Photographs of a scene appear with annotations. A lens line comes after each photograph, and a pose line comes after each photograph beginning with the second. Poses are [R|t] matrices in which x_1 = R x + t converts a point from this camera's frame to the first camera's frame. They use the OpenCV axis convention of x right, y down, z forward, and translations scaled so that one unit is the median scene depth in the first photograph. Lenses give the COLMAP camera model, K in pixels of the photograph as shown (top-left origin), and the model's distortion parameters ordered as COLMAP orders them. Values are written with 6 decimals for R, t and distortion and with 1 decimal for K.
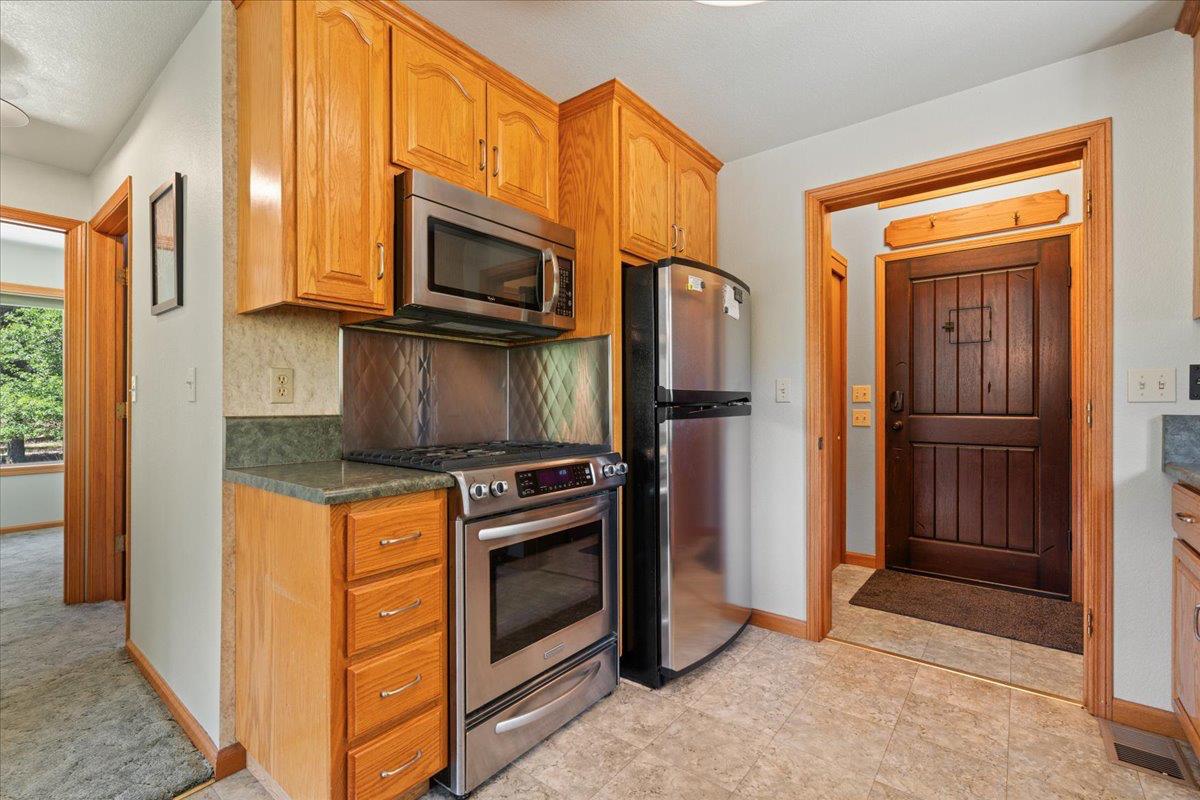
lens RADIAL K [[534.8, 0, 595.6], [0, 534.8, 399.6], [0, 0, 1]] dist [-0.012817, 0.002788]
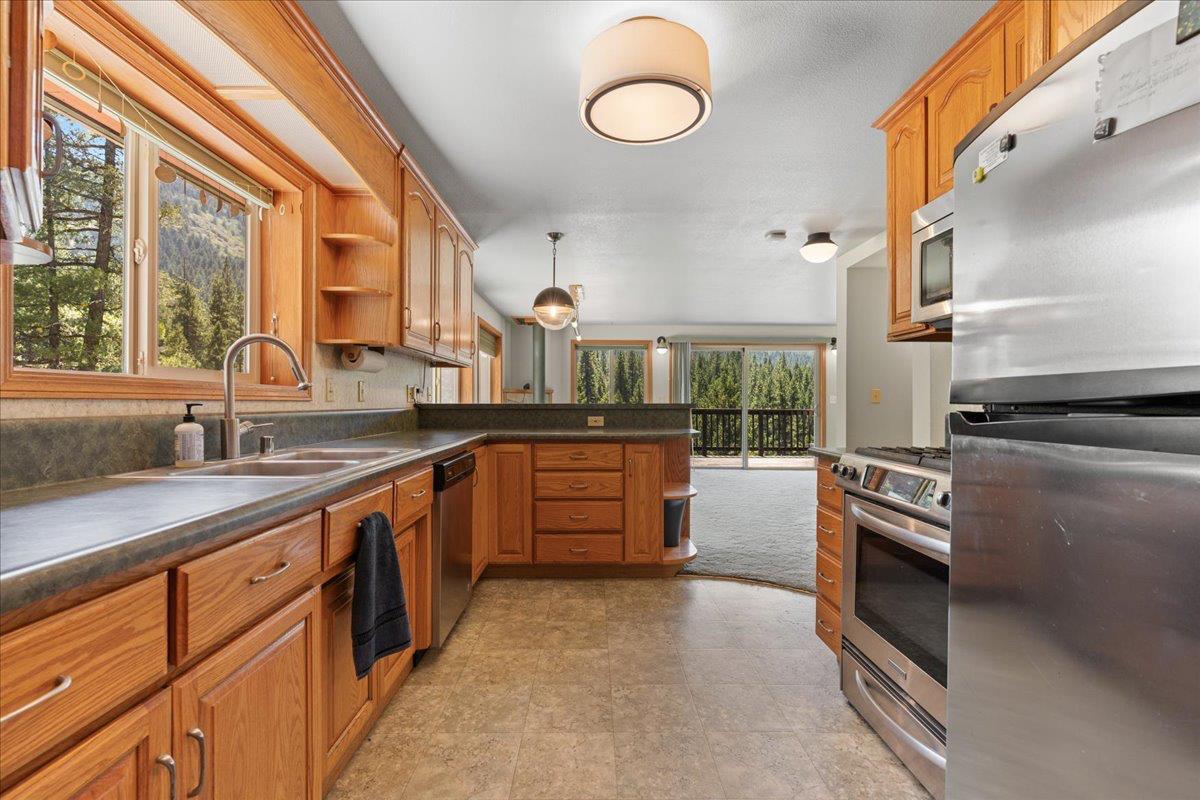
lens RADIAL K [[534.8, 0, 599.2], [0, 534.8, 403.9], [0, 0, 1]] dist [-0.012817, 0.002788]
pose [[-0.771017, -0.007371, -0.636772, 0.977214], [-0.006770, 0.999971, -0.003378, 0.015134], [0.636779, 0.001706, -0.771044, 1.470496]]
